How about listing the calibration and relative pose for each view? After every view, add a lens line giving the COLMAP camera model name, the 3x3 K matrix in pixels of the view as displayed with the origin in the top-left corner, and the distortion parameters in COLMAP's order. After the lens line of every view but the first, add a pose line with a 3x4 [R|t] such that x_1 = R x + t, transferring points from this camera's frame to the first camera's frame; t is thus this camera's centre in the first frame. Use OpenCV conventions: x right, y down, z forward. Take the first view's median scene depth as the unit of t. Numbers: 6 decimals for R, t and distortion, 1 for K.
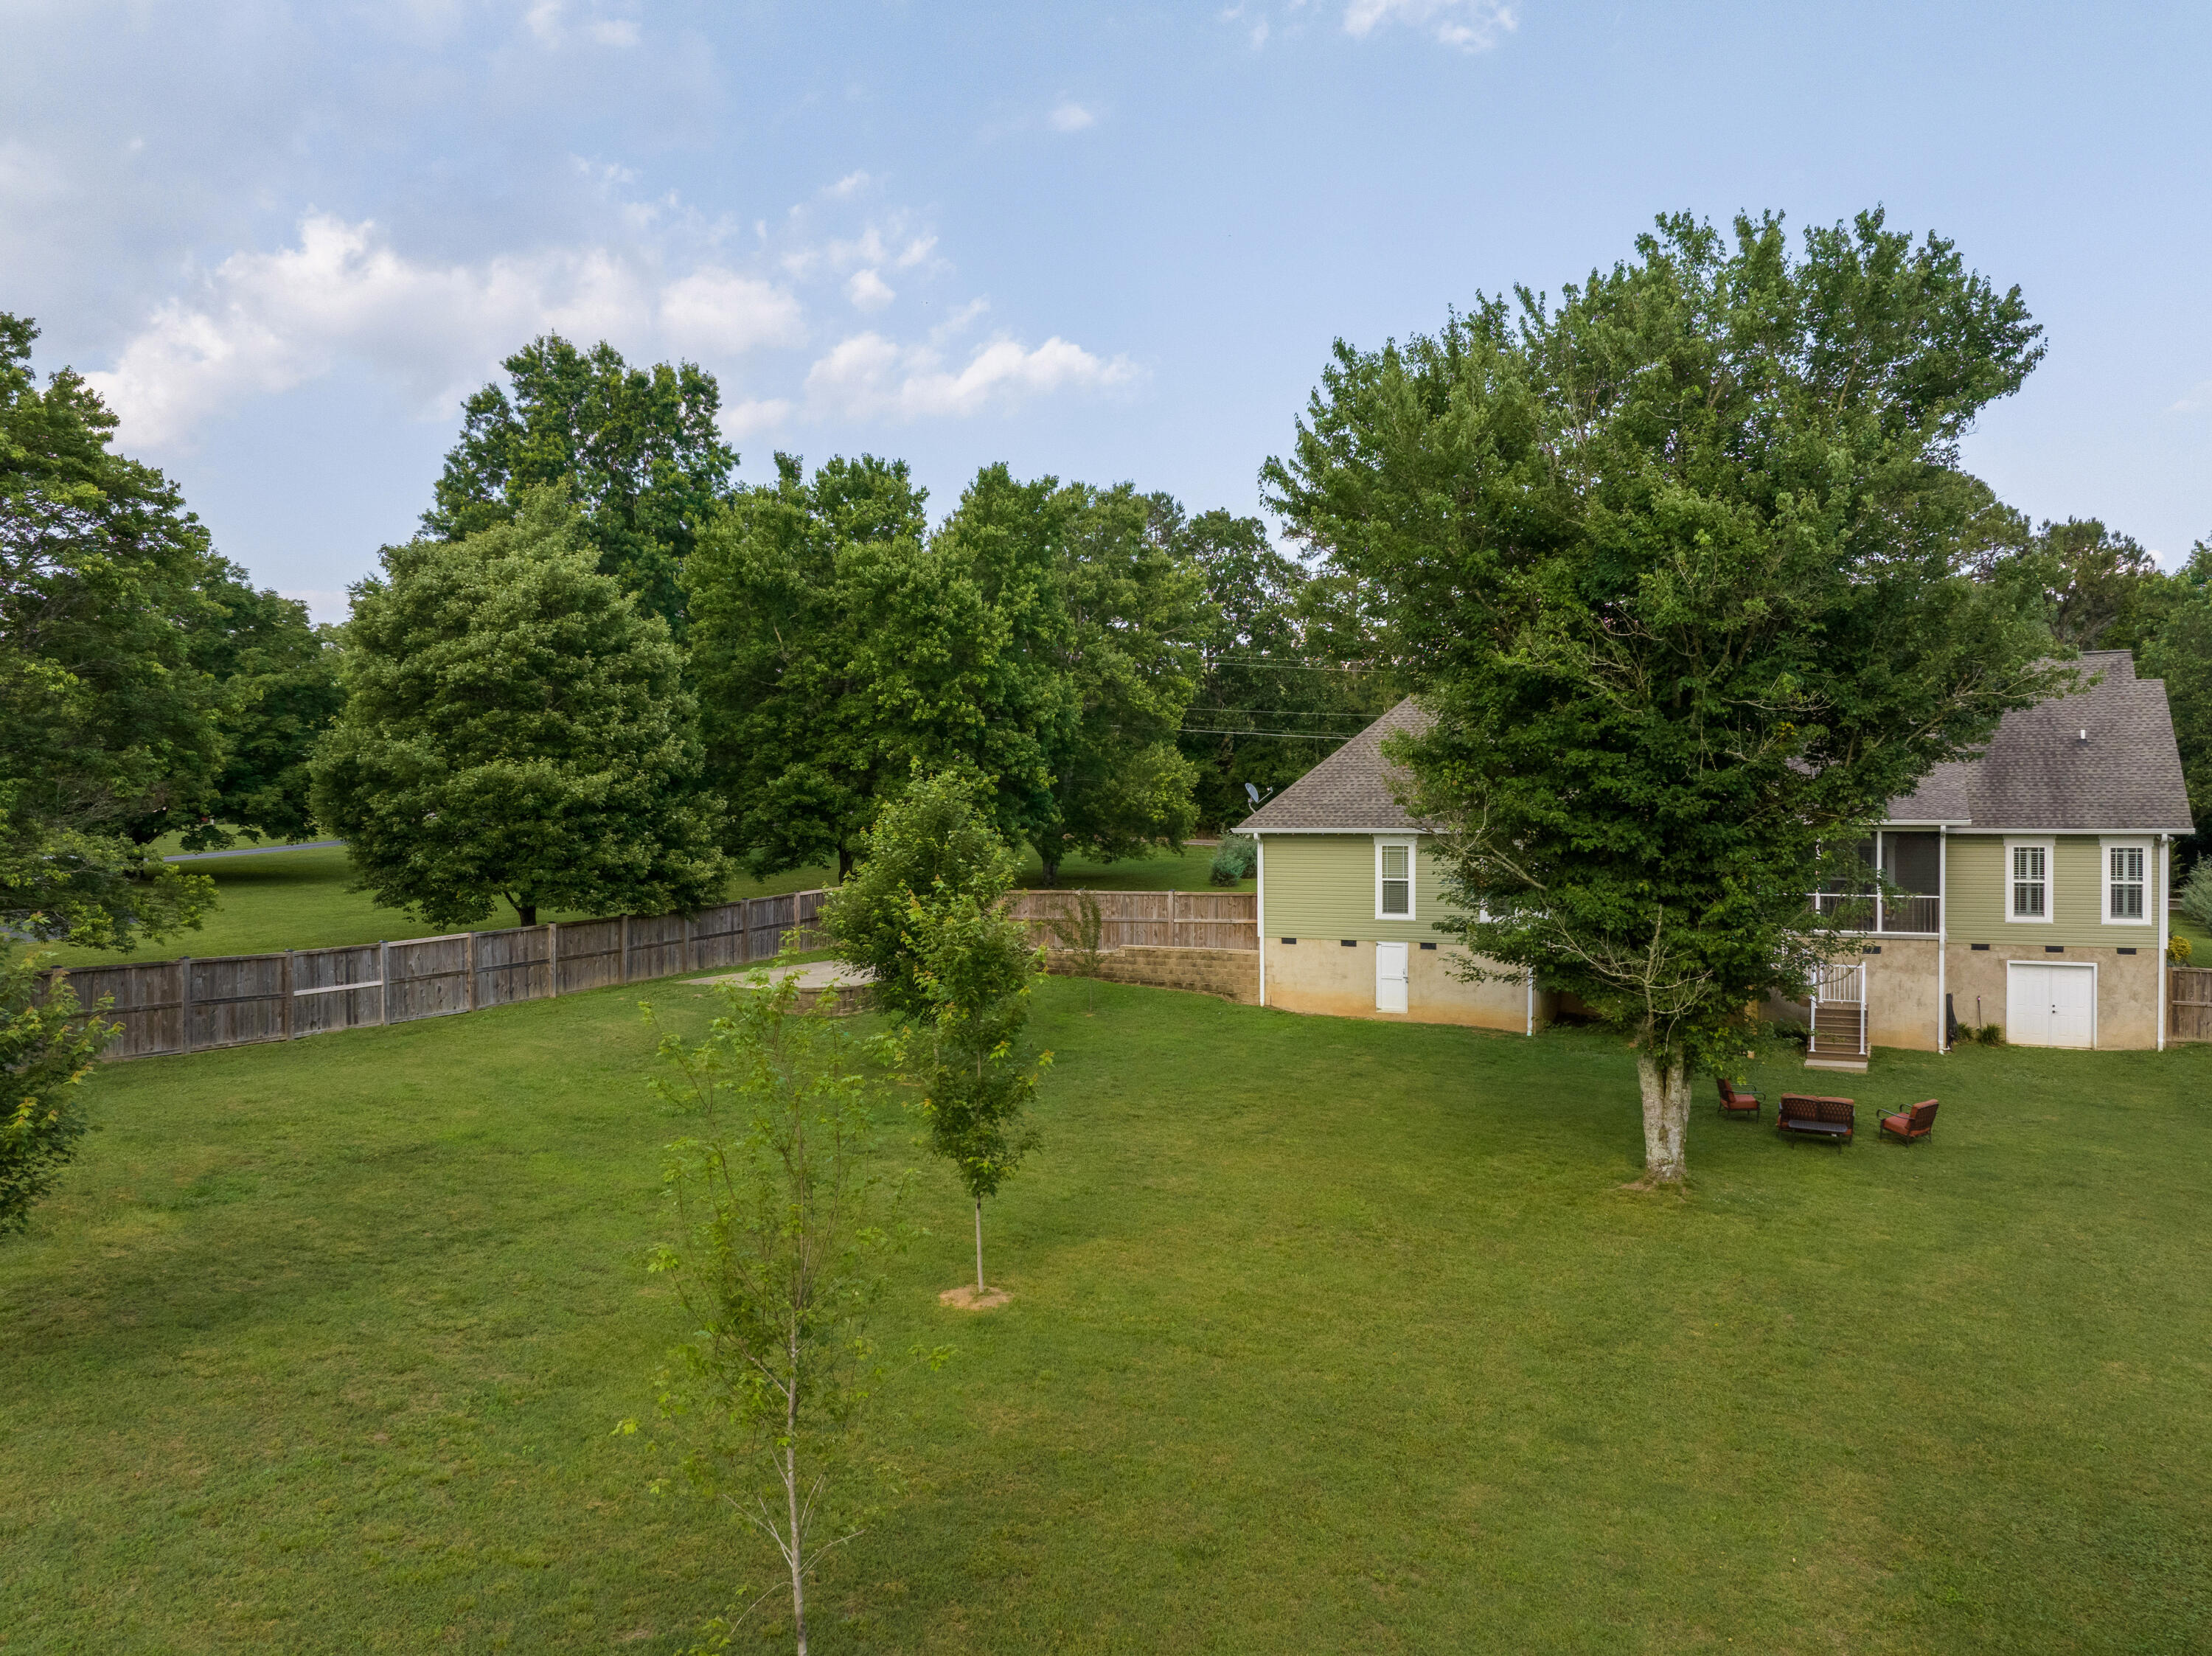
lens RADIAL K [[1551.2, 0, 1106.0], [0, 1551.2, 828.0], [0, 0, 1]] dist [-0.029607, -0.000897]
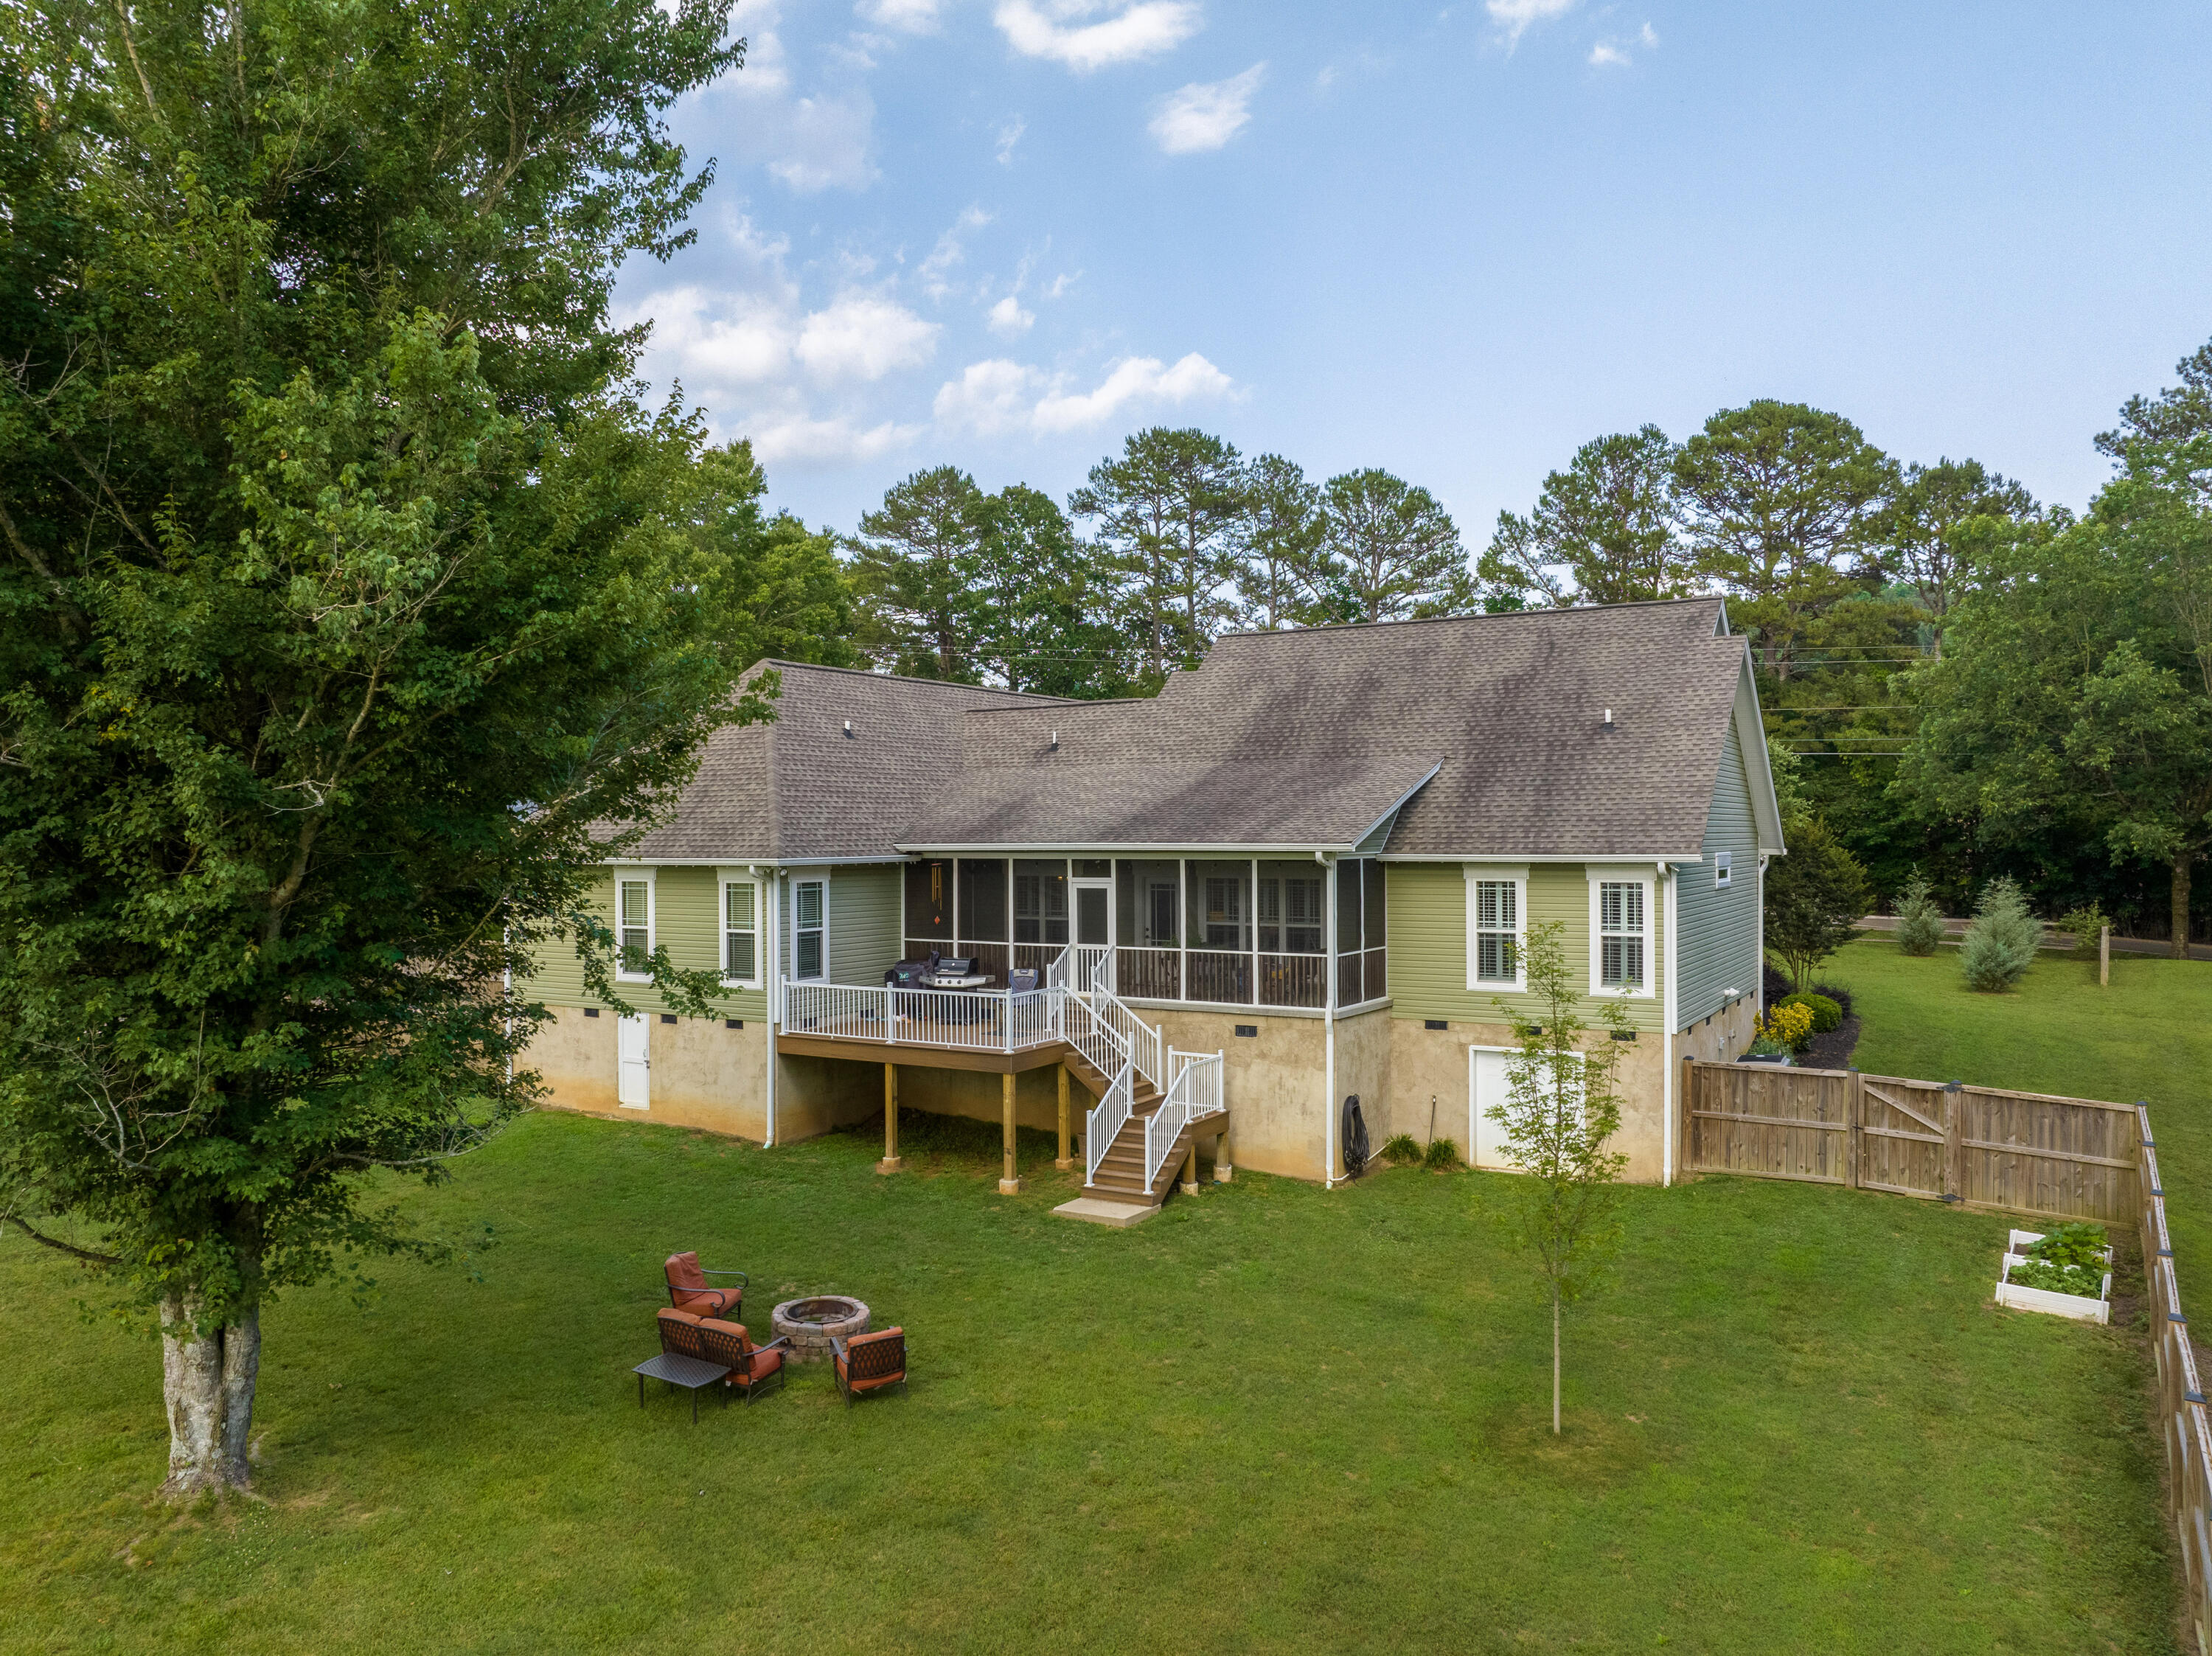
lens RADIAL K [[1524.8, 0, 1106.0], [0, 1524.8, 828.0], [0, 0, 1]] dist [-0.030404, -0.001892]
pose [[0.996153, -0.008839, -0.087184, 0.486901], [0.008374, 0.999949, -0.005699, -0.008821], [0.087230, 0.004947, 0.996176, 0.305288]]
